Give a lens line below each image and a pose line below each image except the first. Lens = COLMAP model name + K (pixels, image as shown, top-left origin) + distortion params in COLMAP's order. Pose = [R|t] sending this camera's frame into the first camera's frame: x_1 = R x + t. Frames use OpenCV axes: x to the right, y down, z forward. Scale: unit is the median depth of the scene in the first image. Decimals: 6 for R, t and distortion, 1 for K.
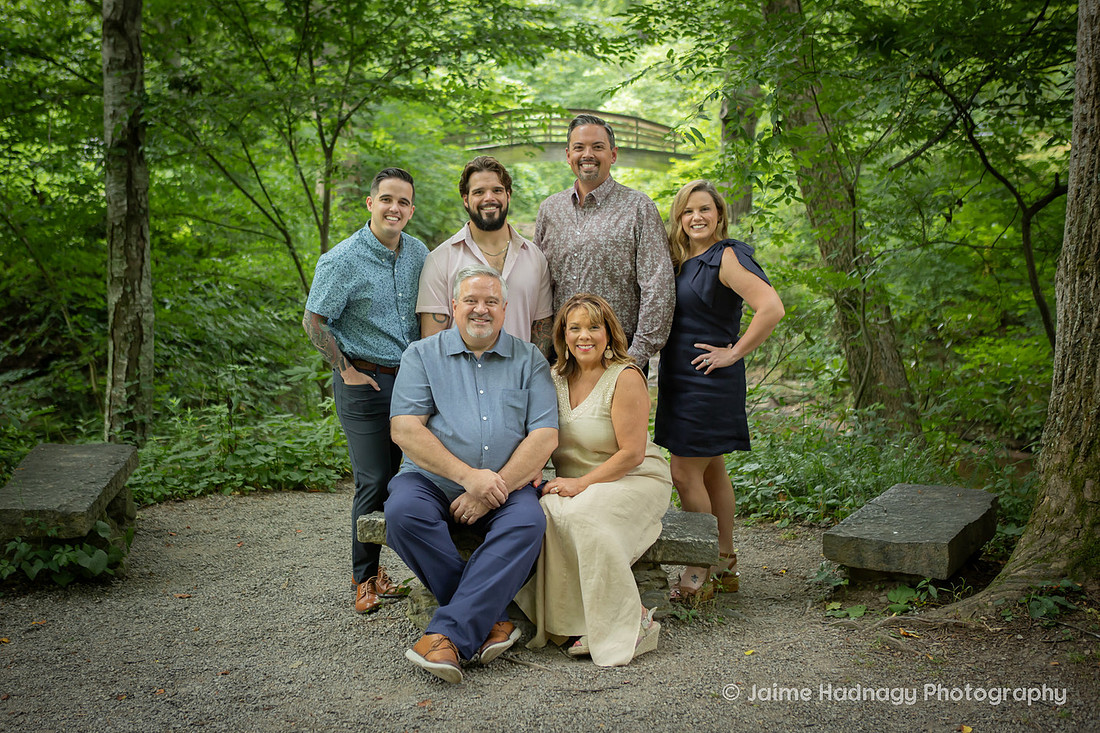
lens RADIAL K [[1405.8, 0, 502.1], [0, 1405.8, 363.2], [0, 0, 1]] dist [-0.022326, 0.037789]
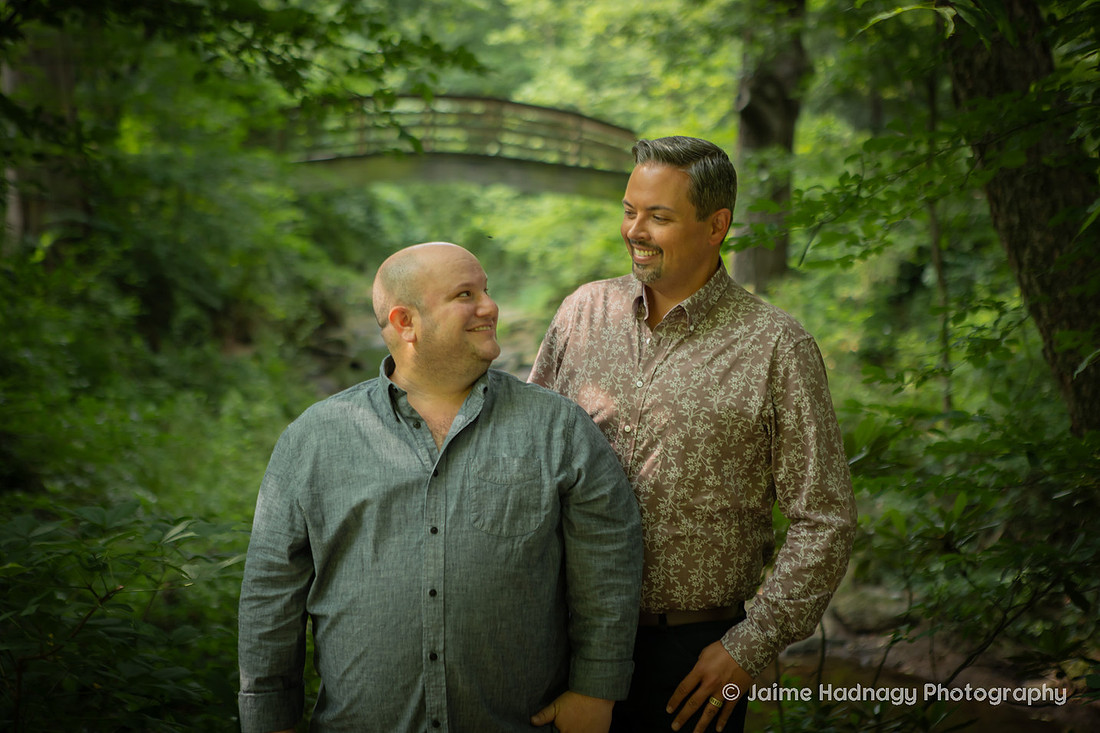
lens RADIAL K [[2093.3, 0, 550.0], [0, 2093.3, 366.5], [0, 0, 1]] dist [0.200667, 0.042357]
pose [[0.995514, 0.012384, 0.093805, 0.007639], [-0.006752, 0.998168, -0.060130, -0.047215], [-0.094378, 0.059227, 0.993773, 0.403258]]
